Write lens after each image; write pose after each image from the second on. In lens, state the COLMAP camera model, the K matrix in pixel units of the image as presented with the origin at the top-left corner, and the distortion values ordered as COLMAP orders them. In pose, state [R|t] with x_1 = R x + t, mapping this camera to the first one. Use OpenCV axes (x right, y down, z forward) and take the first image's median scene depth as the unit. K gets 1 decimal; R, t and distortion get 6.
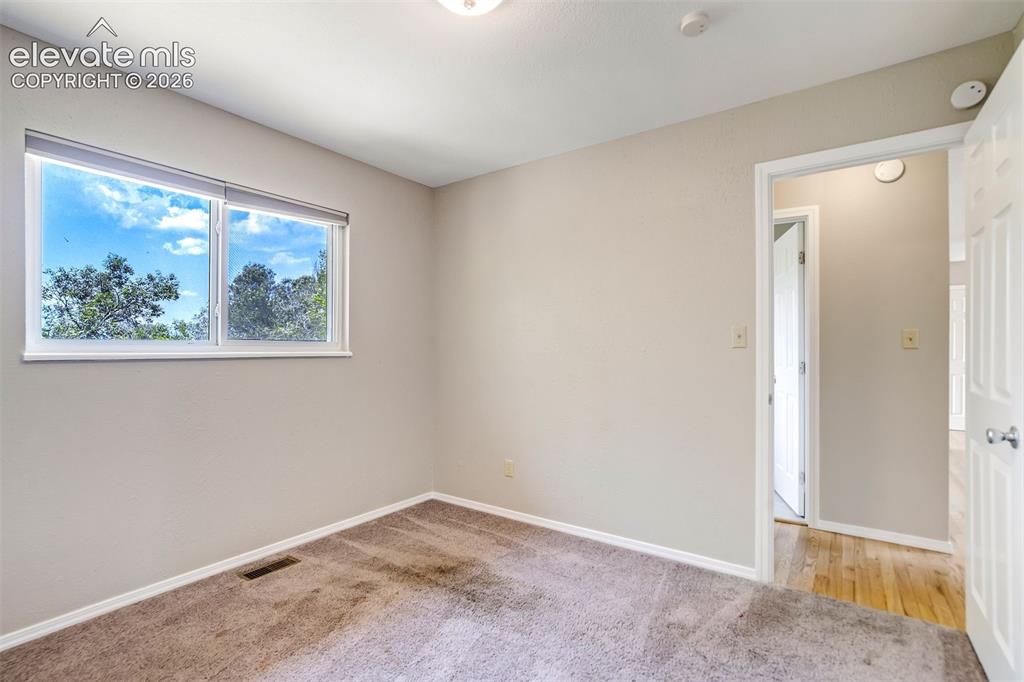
lens RADIAL K [[474.8, 0, 509.9], [0, 474.8, 346.5], [0, 0, 1]] dist [-0.031834, 0.010534]
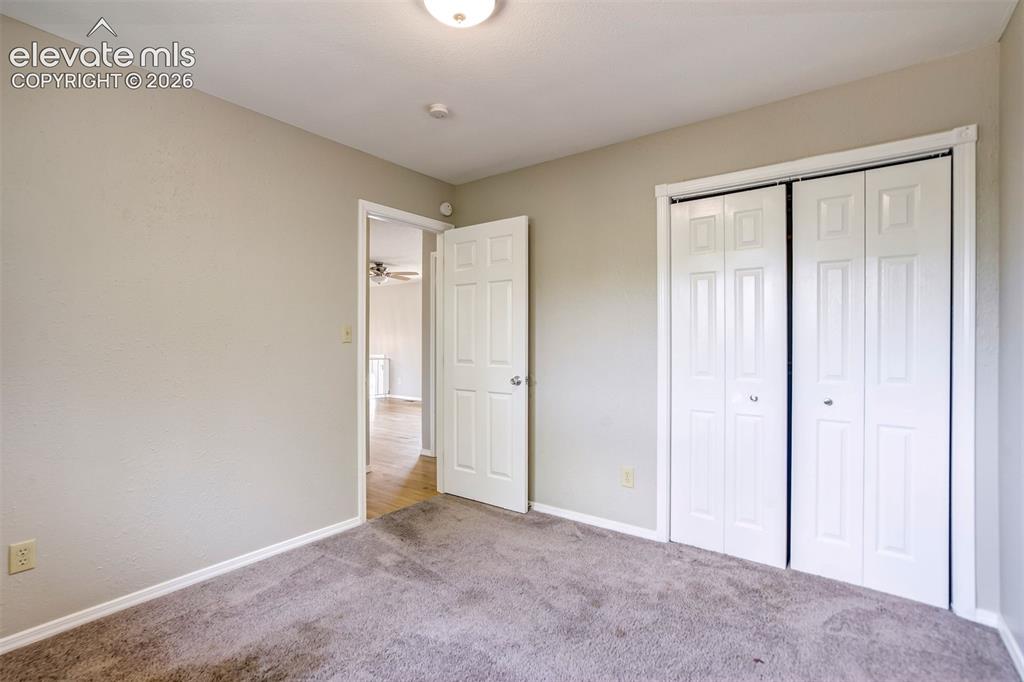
lens RADIAL K [[474.8, 0, 508.6], [0, 474.8, 338.8], [0, 0, 1]] dist [-0.031834, 0.010534]
pose [[0.011712, 0.006897, 0.999908, -1.130726], [-0.001325, 0.999975, -0.006882, 0.001661], [-0.999931, -0.001244, 0.011721, 0.866825]]
